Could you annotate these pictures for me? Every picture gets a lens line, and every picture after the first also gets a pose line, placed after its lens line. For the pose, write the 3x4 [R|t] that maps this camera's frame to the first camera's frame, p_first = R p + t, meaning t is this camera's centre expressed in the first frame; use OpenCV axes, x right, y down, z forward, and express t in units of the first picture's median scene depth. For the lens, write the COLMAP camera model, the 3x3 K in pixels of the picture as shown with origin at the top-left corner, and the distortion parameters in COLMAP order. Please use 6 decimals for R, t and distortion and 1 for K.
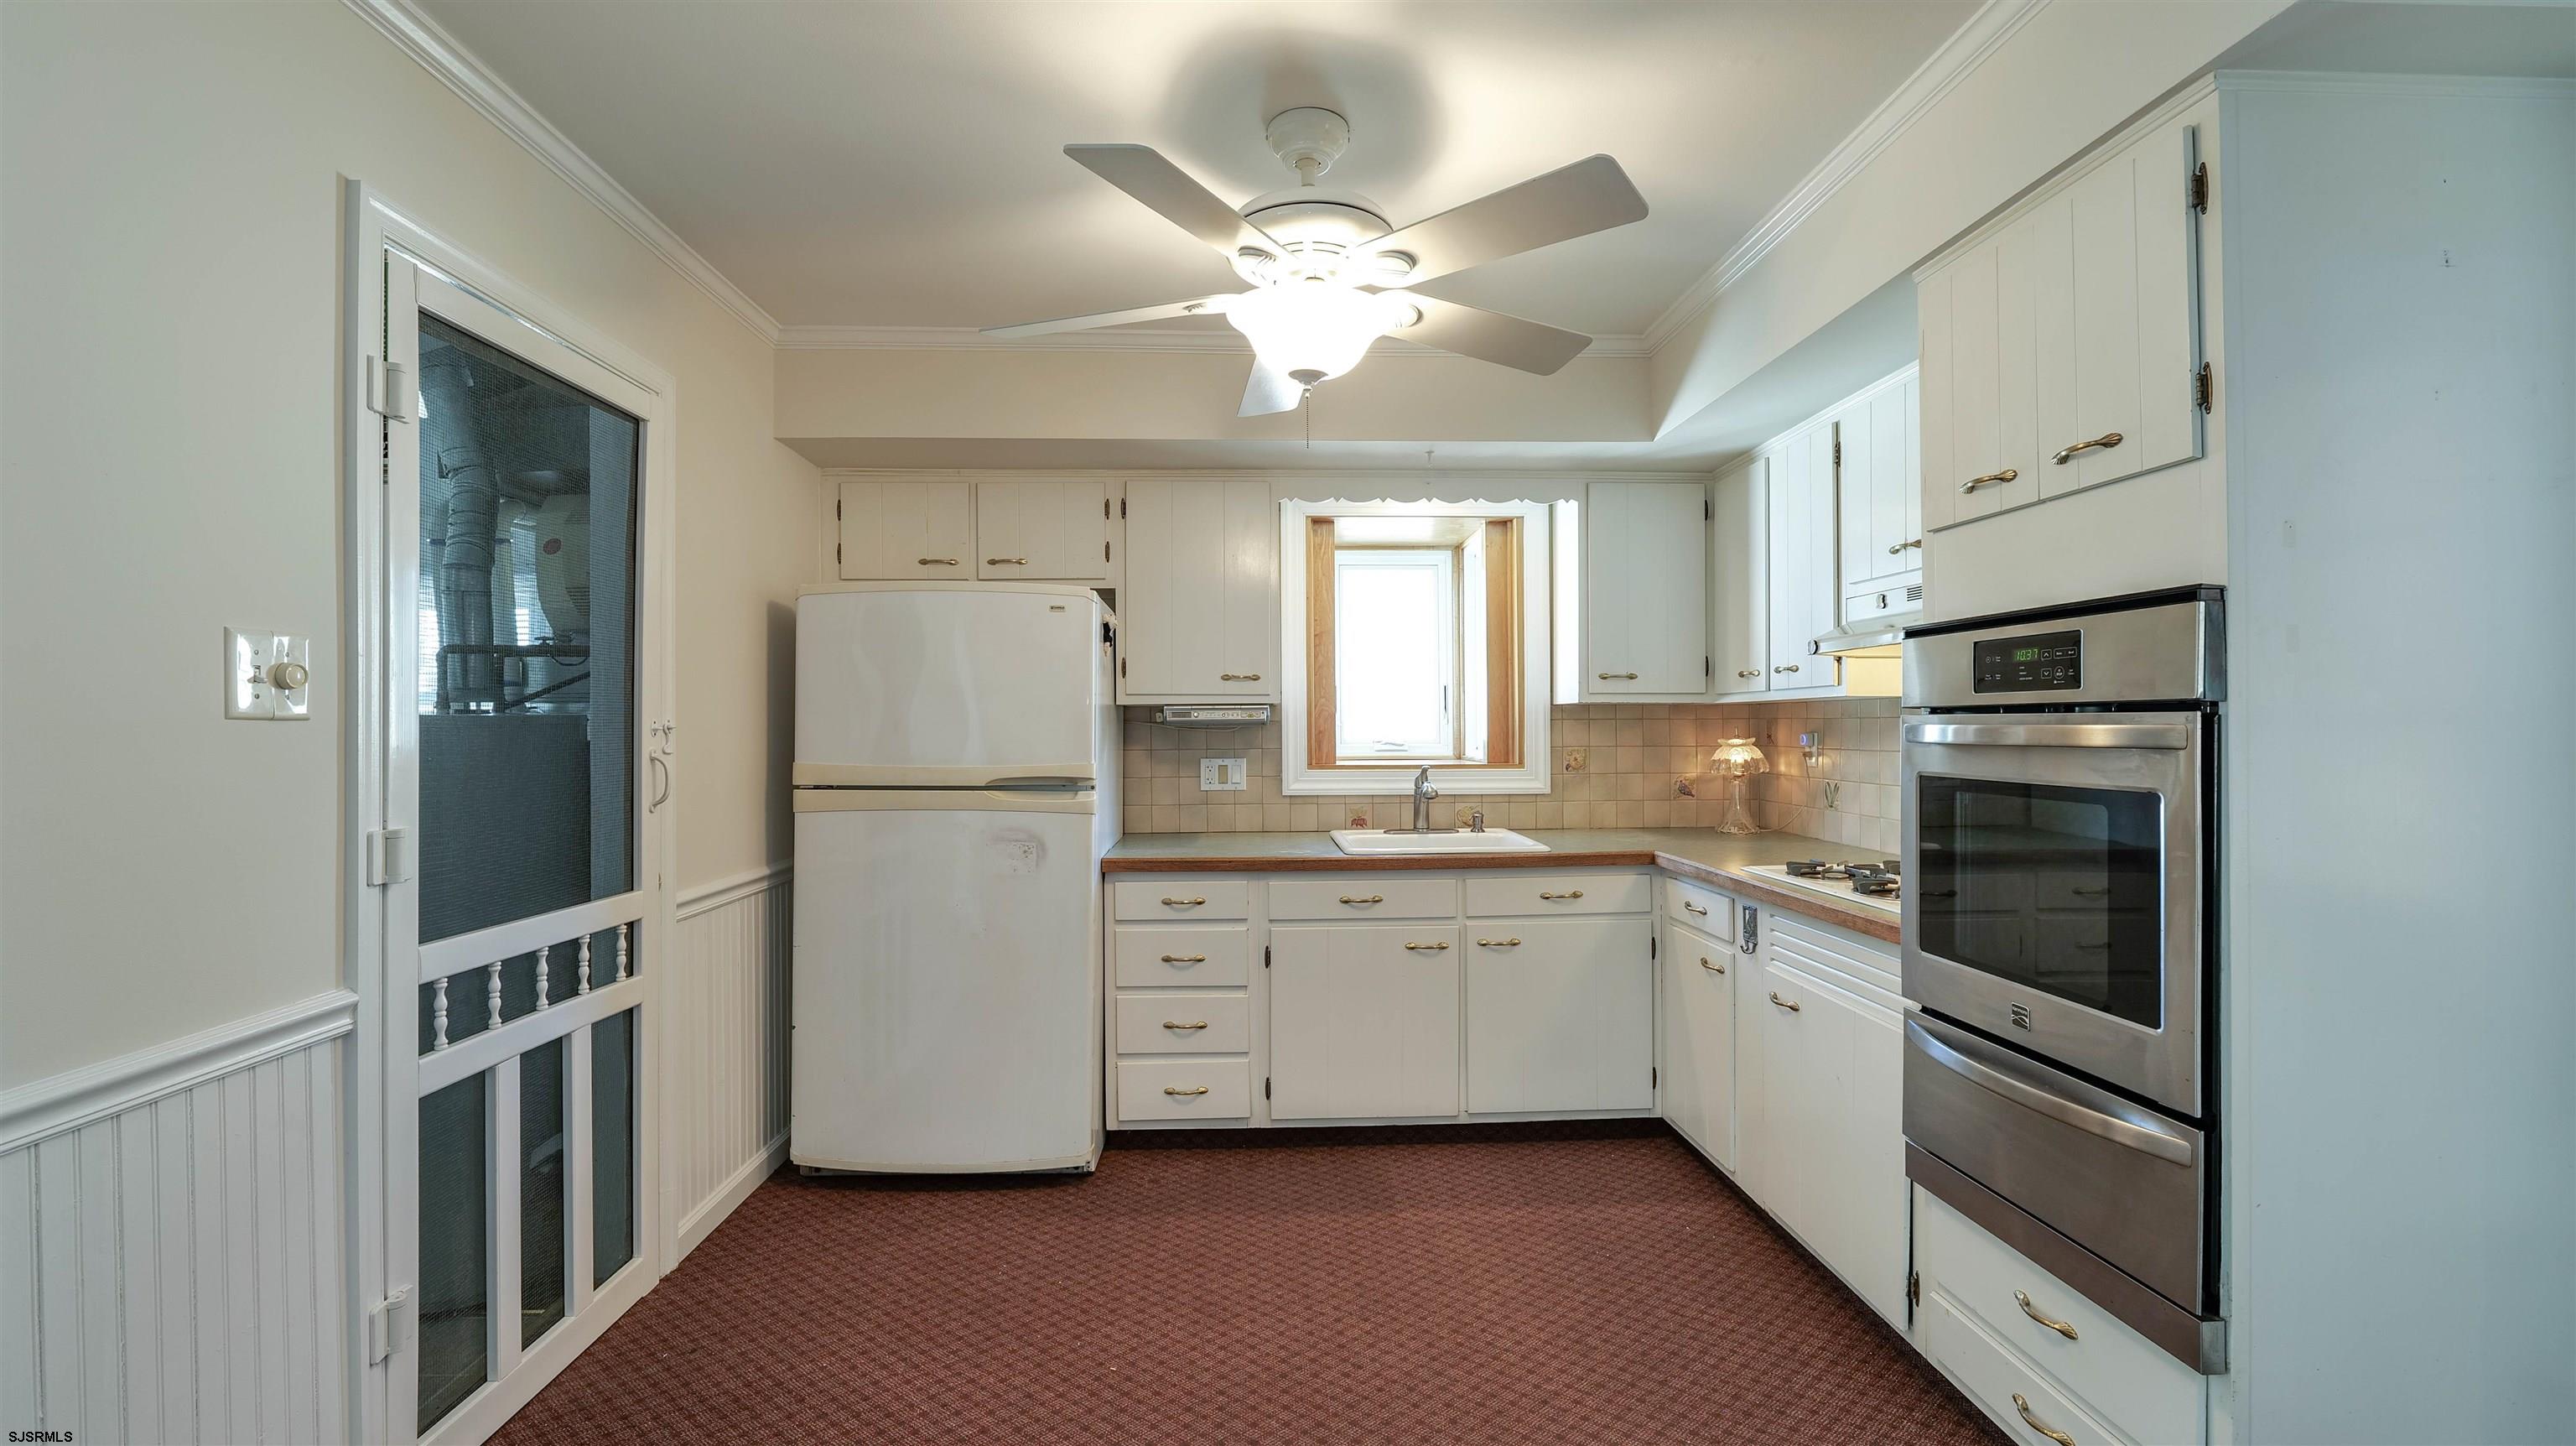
lens RADIAL K [[1043.9, 0, 1274.6], [0, 1043.9, 721.7], [0, 0, 1]] dist [-0.012951, 0.000600]
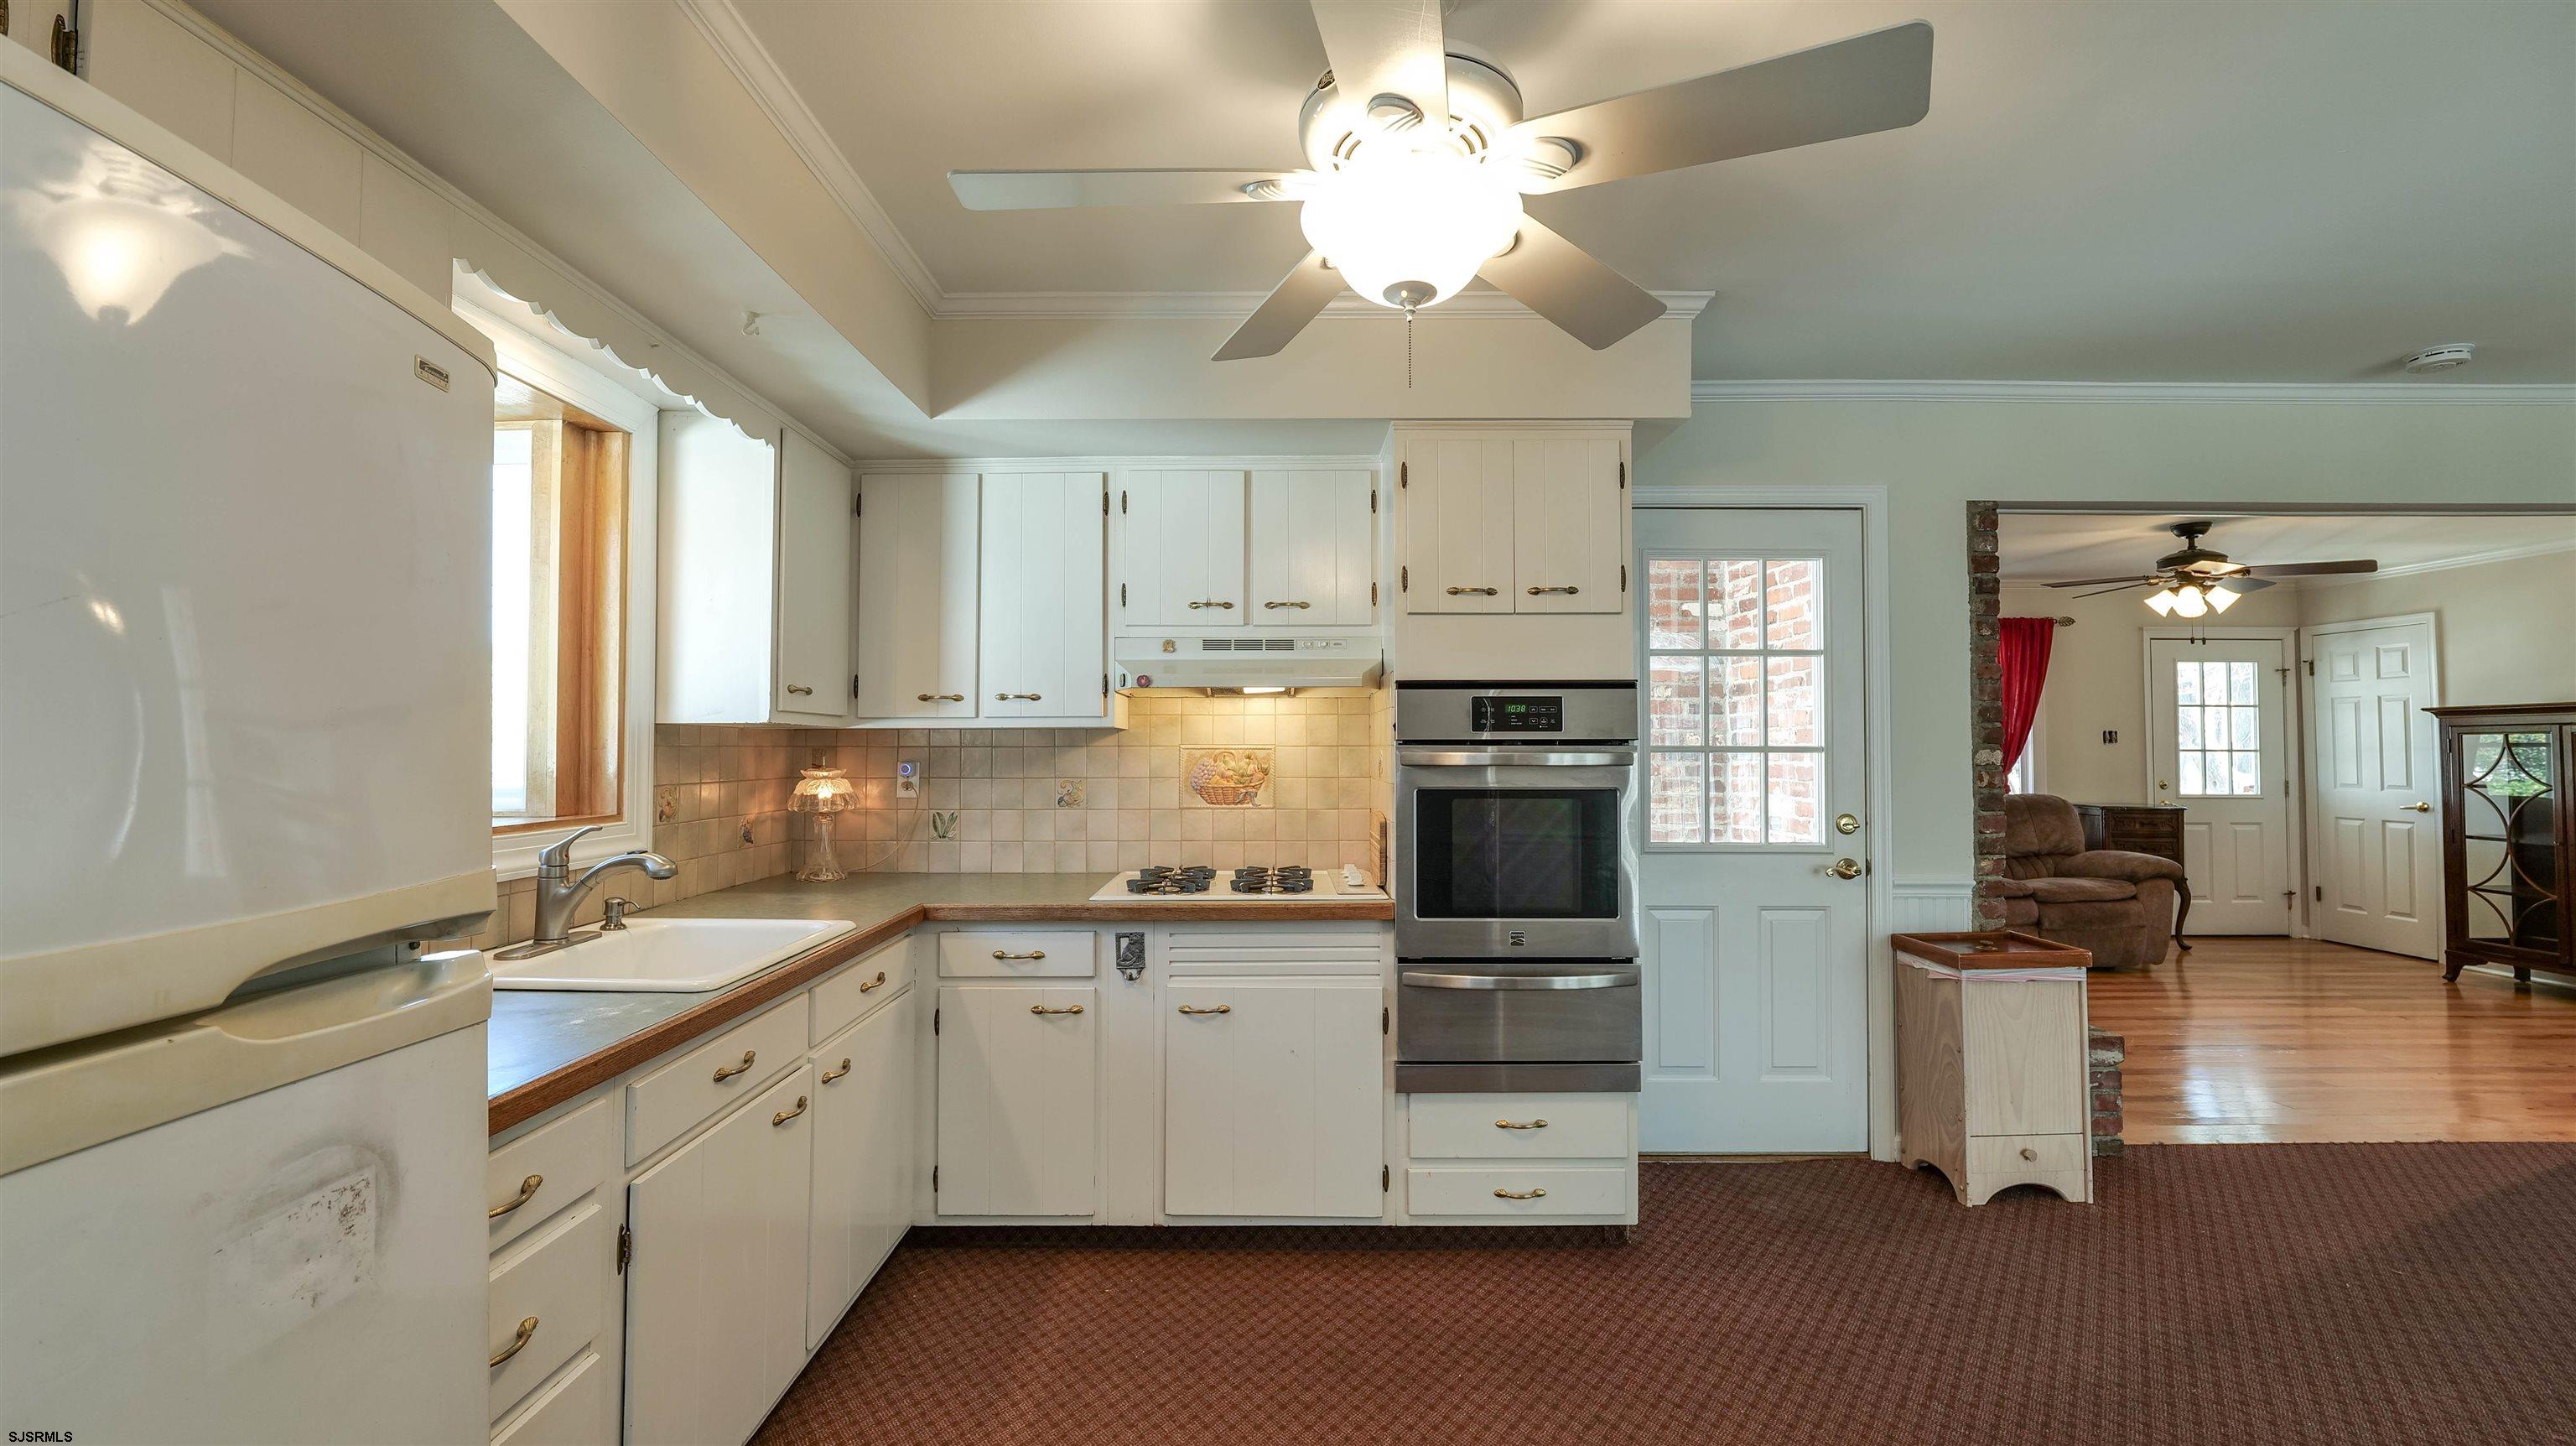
lens RADIAL K [[1043.9, 0, 1274.6], [0, 1043.9, 721.7], [0, 0, 1]] dist [-0.012951, 0.000600]
pose [[0.042001, 0.031440, 0.998623, -0.531571], [-0.001470, 0.999506, -0.031406, 0.003792], [-0.999116, -0.000149, 0.042026, 0.784872]]
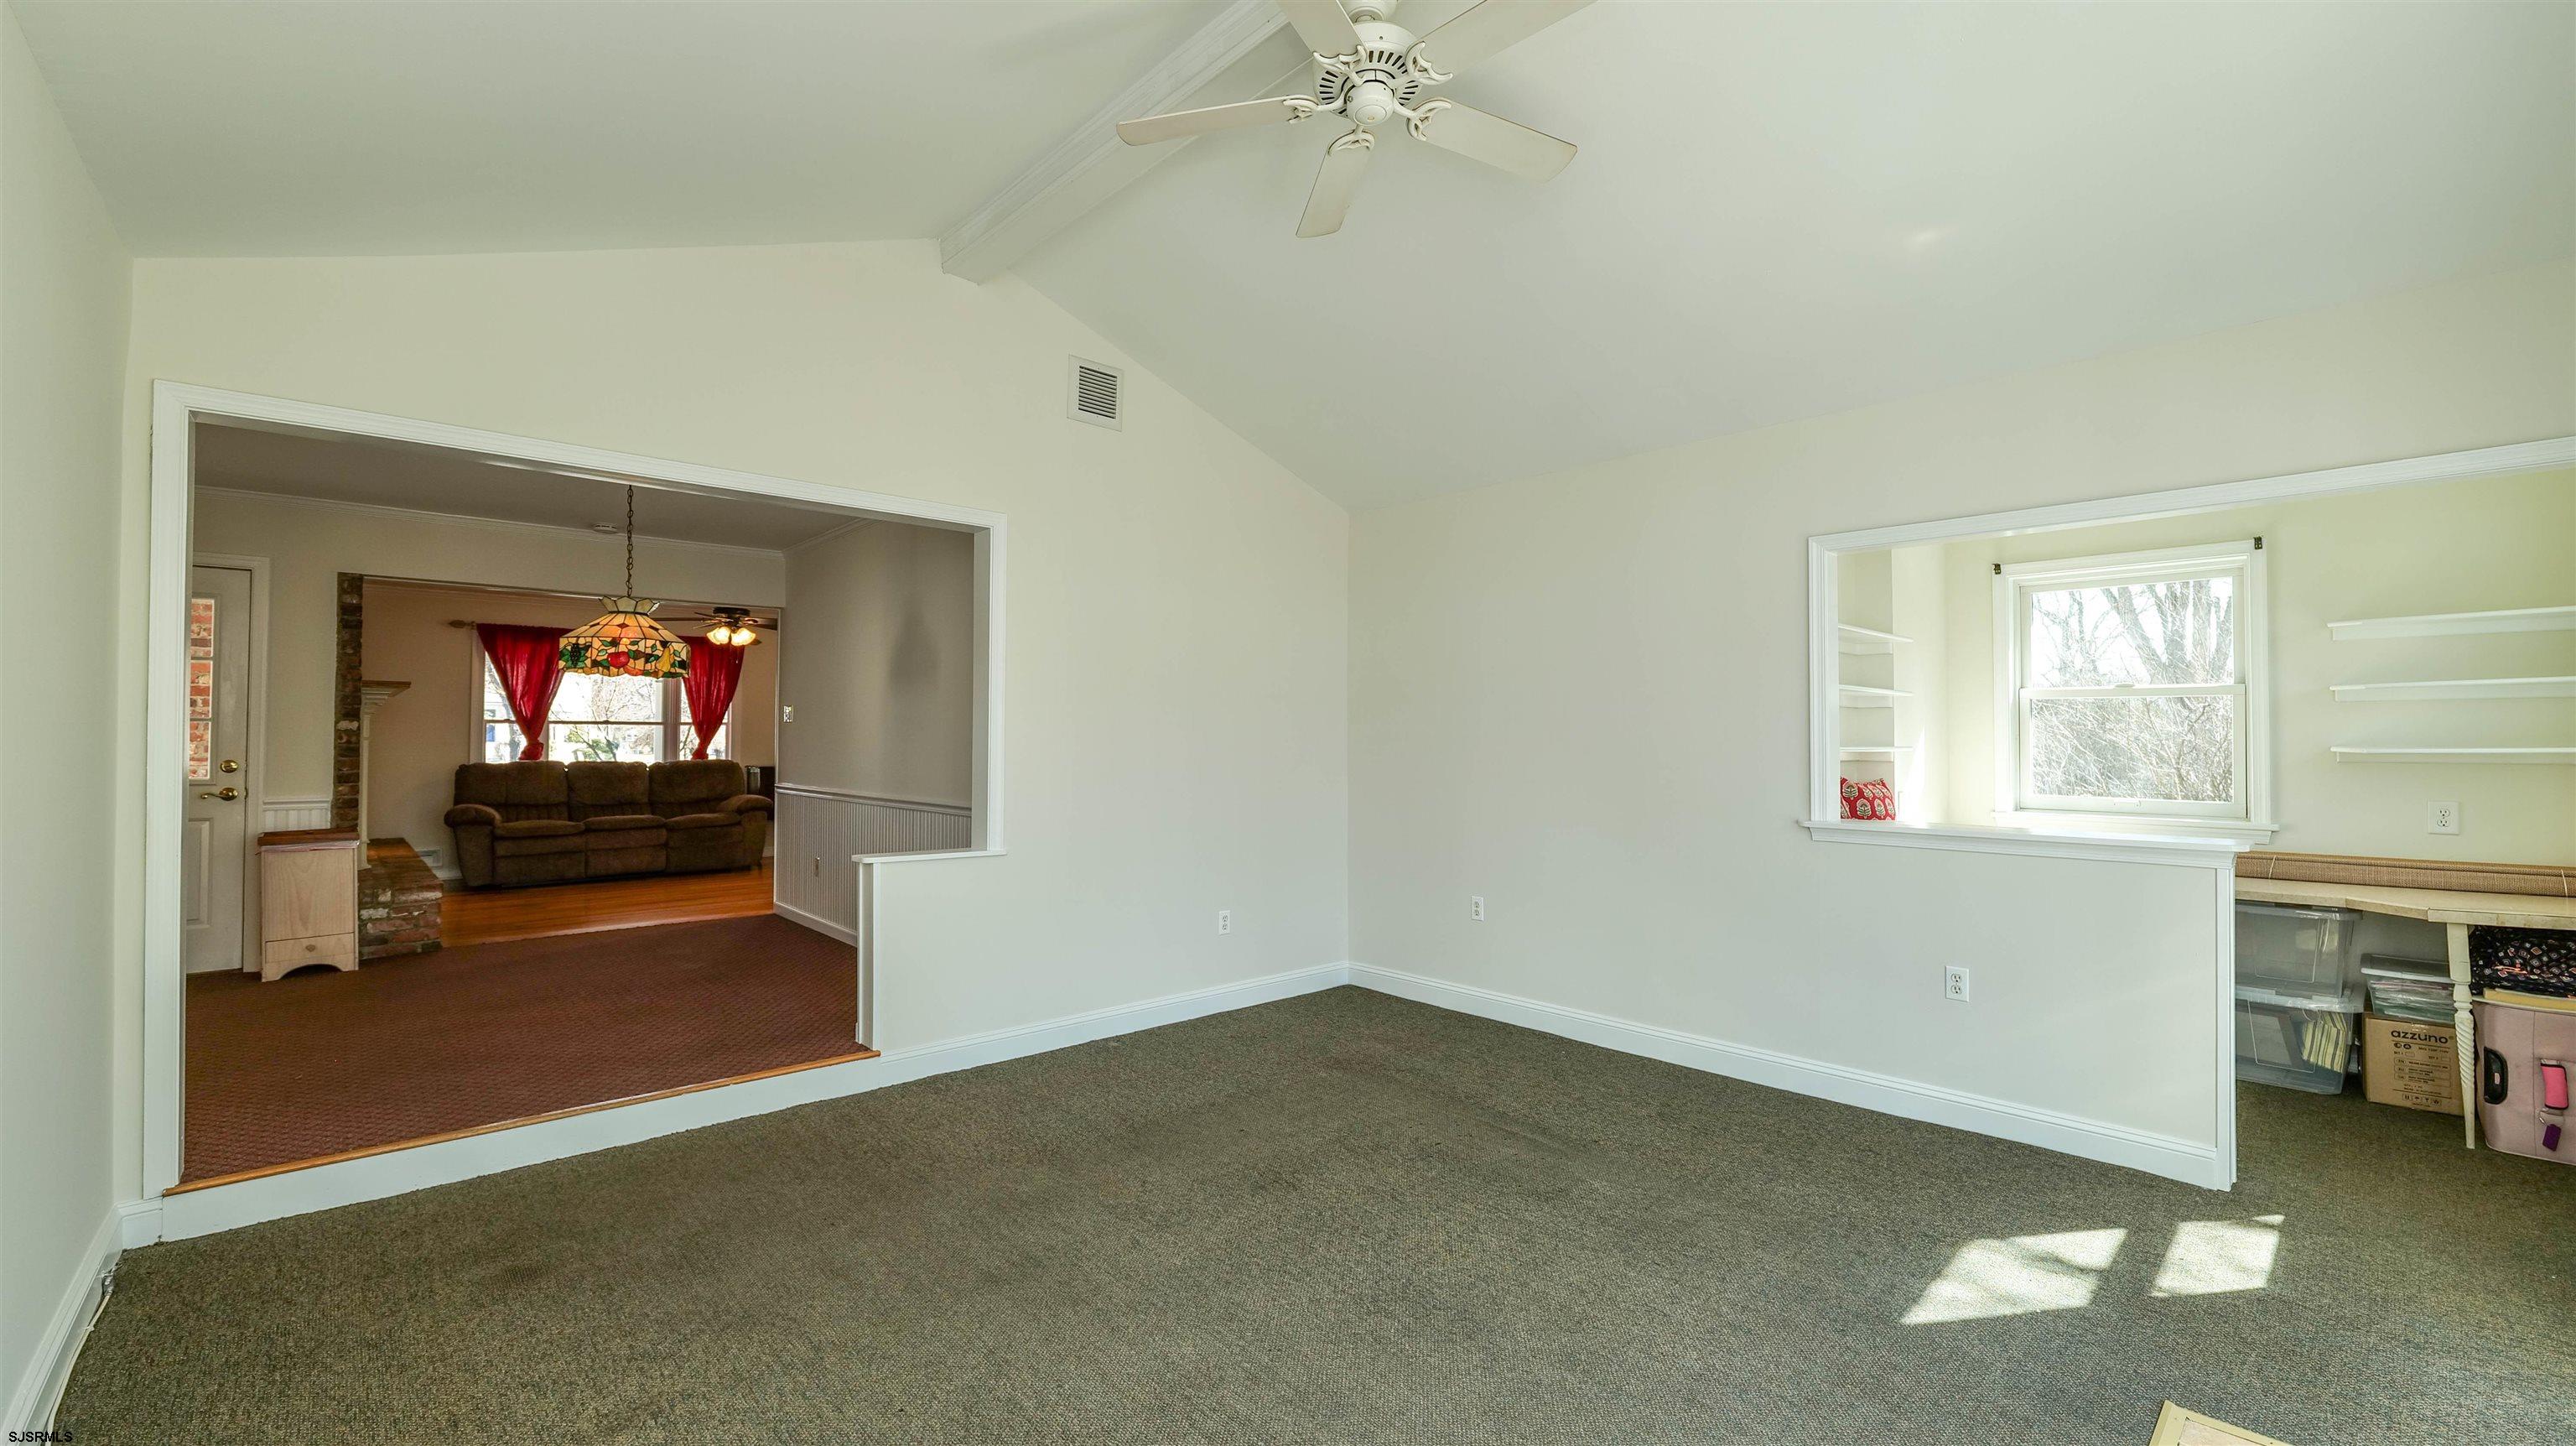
lens RADIAL K [[1056.4, 0, 1260.3], [0, 1056.4, 719.4], [0, 0, 1]] dist [-0.000763, 0.000082]
pose [[-0.631815, 0.018860, 0.774890, -2.035666], [0.001644, 0.999734, -0.022992, 0.045108], [-0.775117, -0.013253, -0.631678, -0.076453]]
